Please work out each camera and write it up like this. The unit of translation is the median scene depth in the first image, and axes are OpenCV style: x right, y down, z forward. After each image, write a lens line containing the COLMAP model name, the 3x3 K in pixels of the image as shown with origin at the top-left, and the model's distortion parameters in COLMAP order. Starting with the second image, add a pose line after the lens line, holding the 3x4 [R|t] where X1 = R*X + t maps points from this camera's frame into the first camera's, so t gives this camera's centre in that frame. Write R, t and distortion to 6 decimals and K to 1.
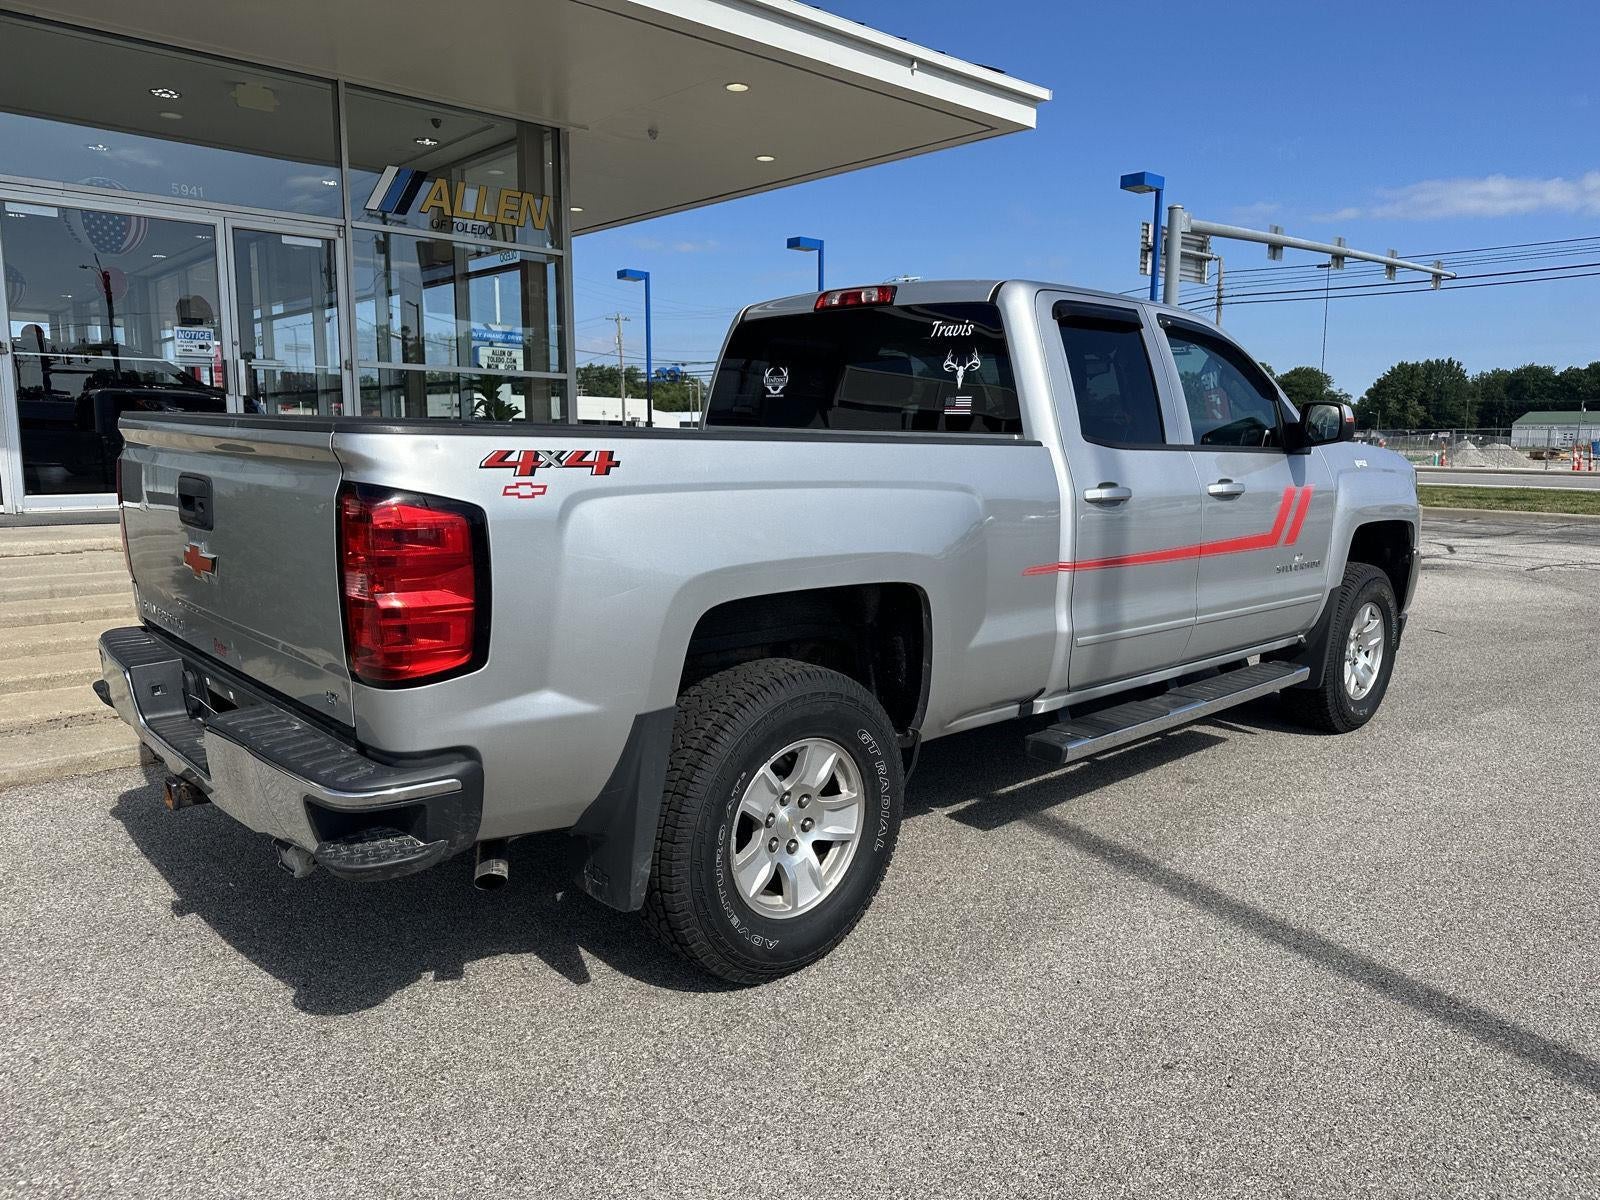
lens RADIAL K [[1129.9, 0, 814.6], [0, 1129.9, 608.7], [0, 0, 1]] dist [0.012829, -0.020970]
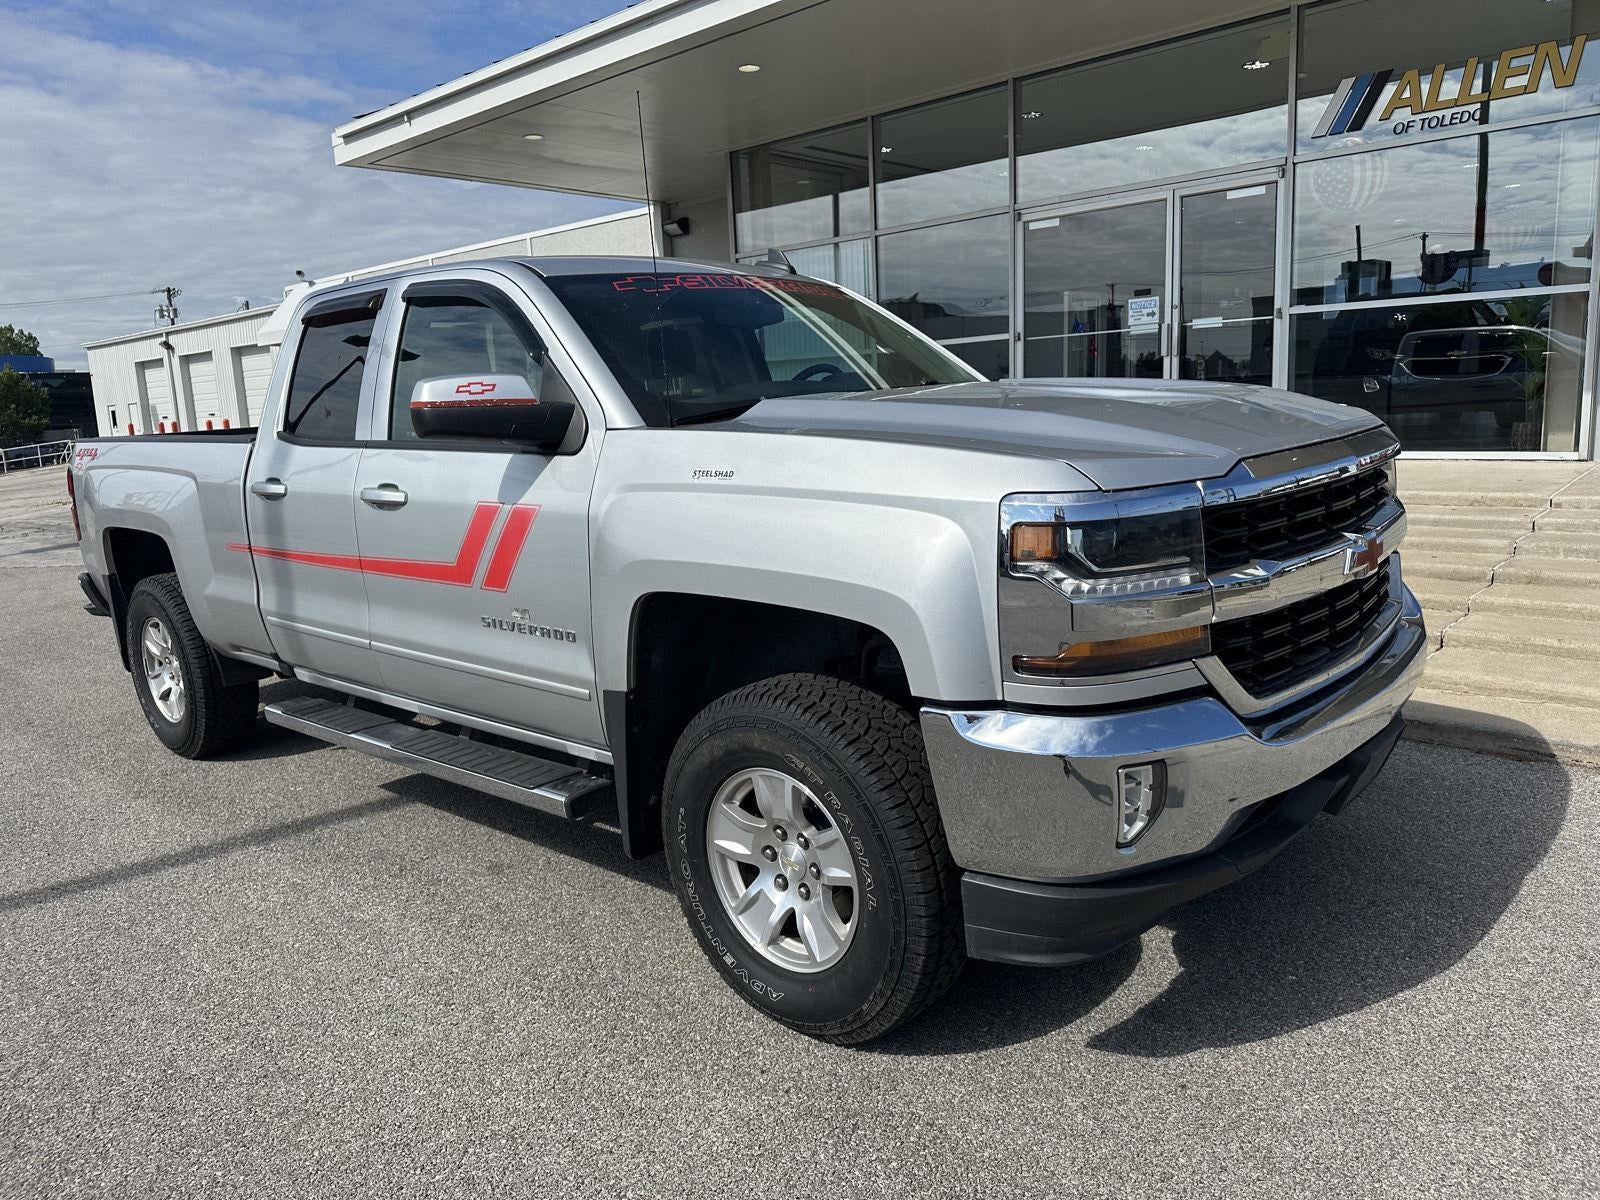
lens RADIAL K [[1129.9, 0, 804.2], [0, 1129.9, 595.5], [0, 0, 1]] dist [0.012829, -0.020970]
pose [[0.080963, 0.156572, -0.984342, 1.177495], [-0.104602, 0.983466, 0.147829, -0.184154], [0.991213, 0.090995, 0.096002, 1.207493]]
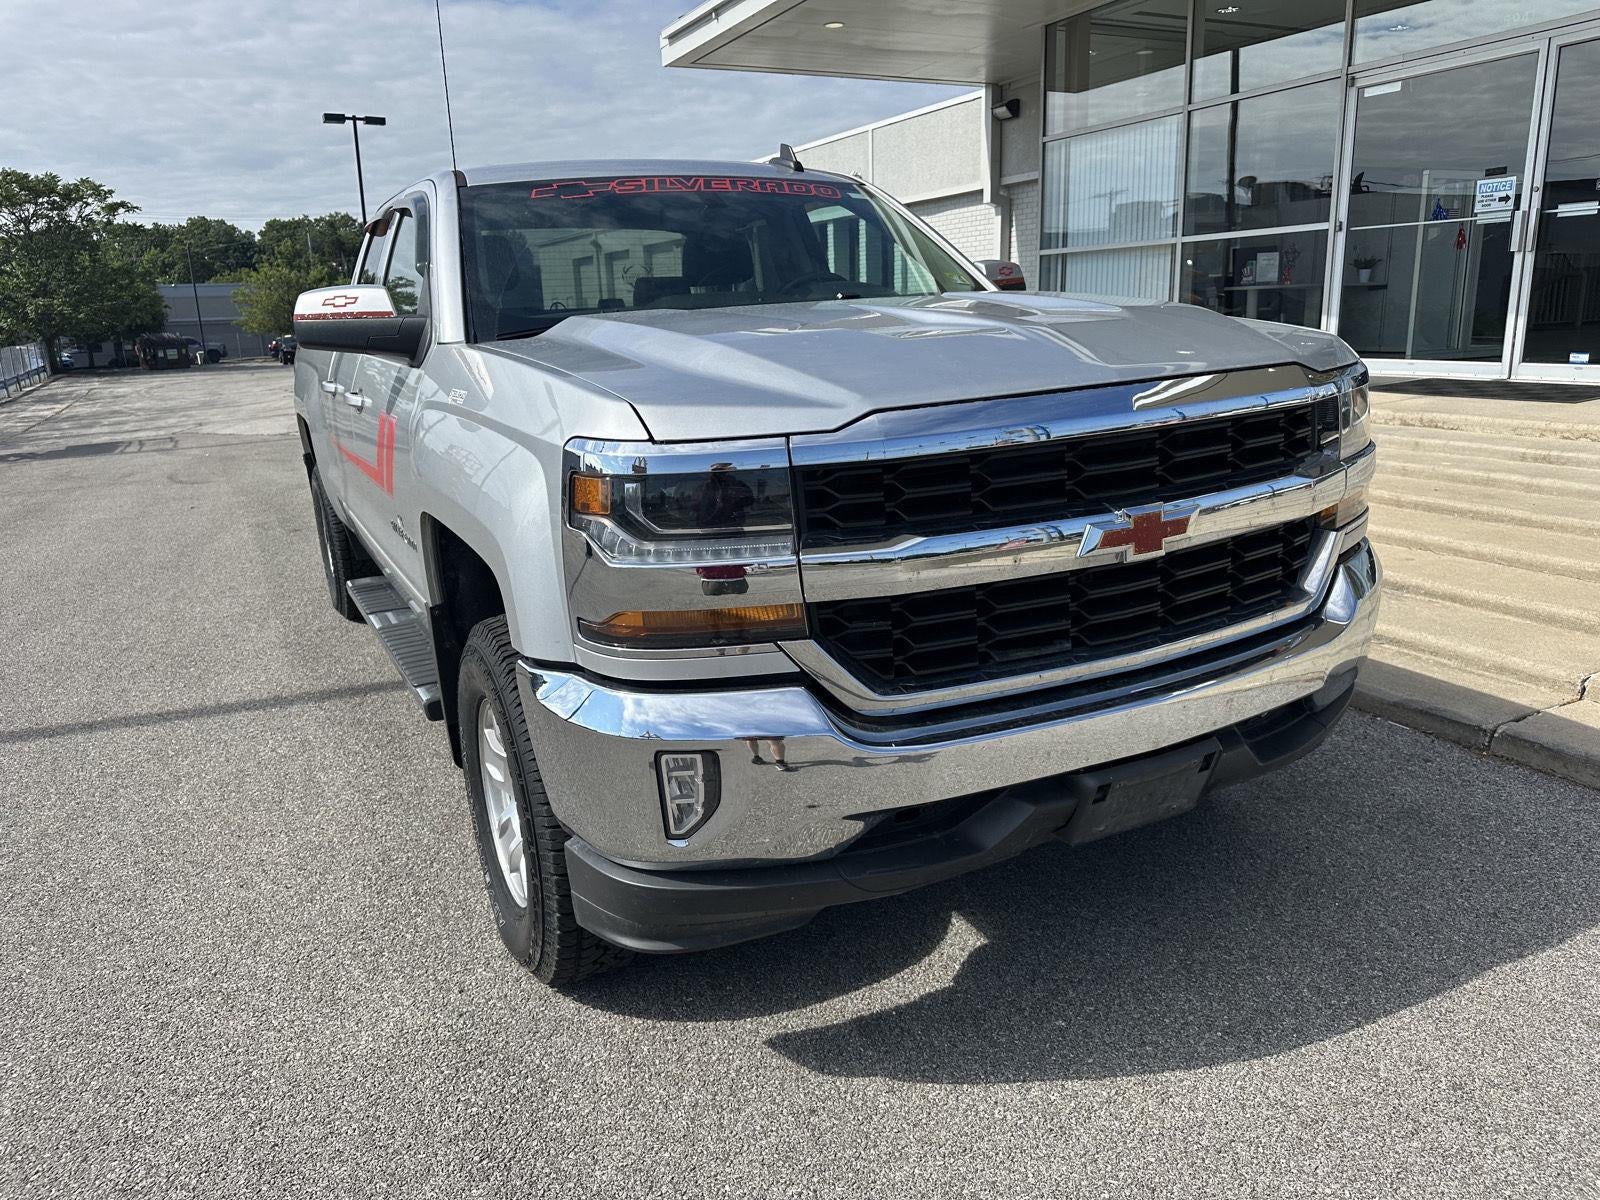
lens RADIAL K [[1129.9, 0, 790.5], [0, 1129.9, 598.5], [0, 0, 1]] dist [0.012829, -0.020970]
pose [[-0.285377, 0.235568, -0.929014, 1.095218], [-0.113178, 0.954258, 0.276735, -0.235080], [0.951709, 0.184118, -0.245662, 1.536424]]
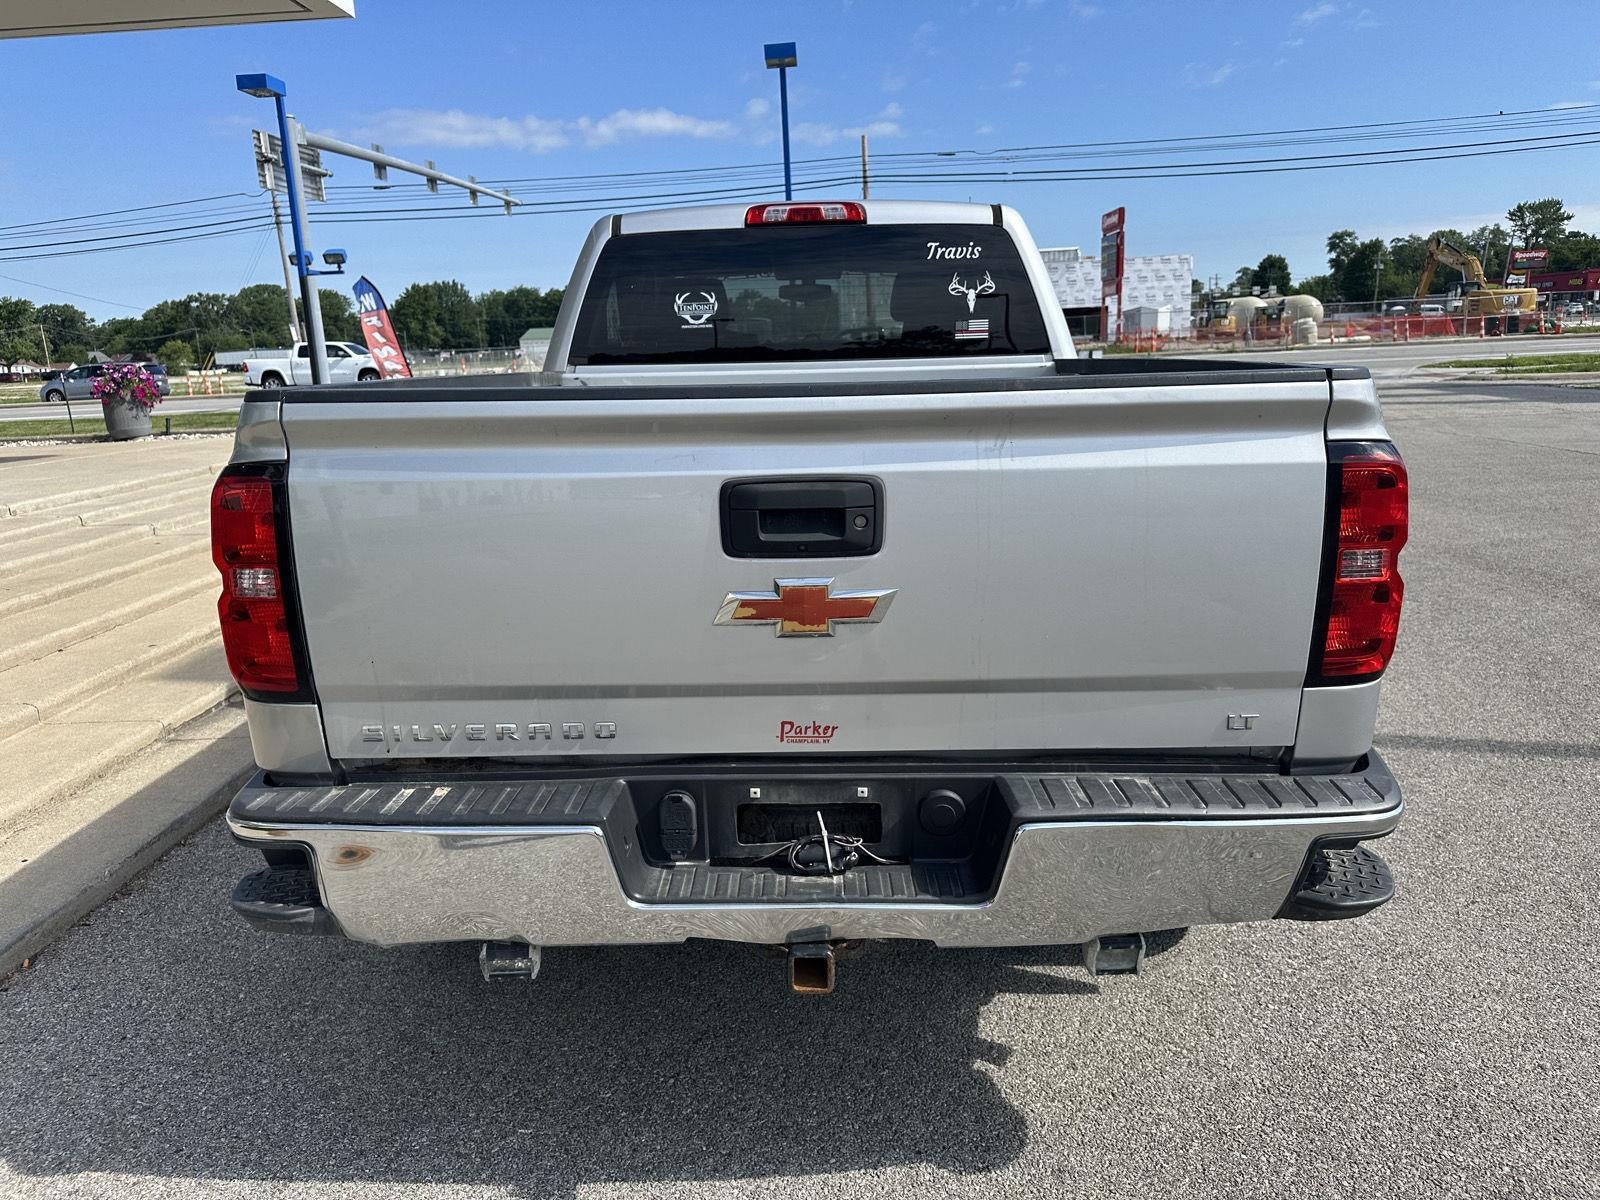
lens RADIAL K [[1129.9, 0, 792.7], [0, 1129.9, 583.1], [0, 0, 1]] dist [0.012829, -0.020970]
pose [[0.704772, -0.185729, 0.684690, -0.626376], [0.155274, 0.982105, 0.106579, -0.079101], [-0.692233, 0.031201, 0.720999, 0.346011]]
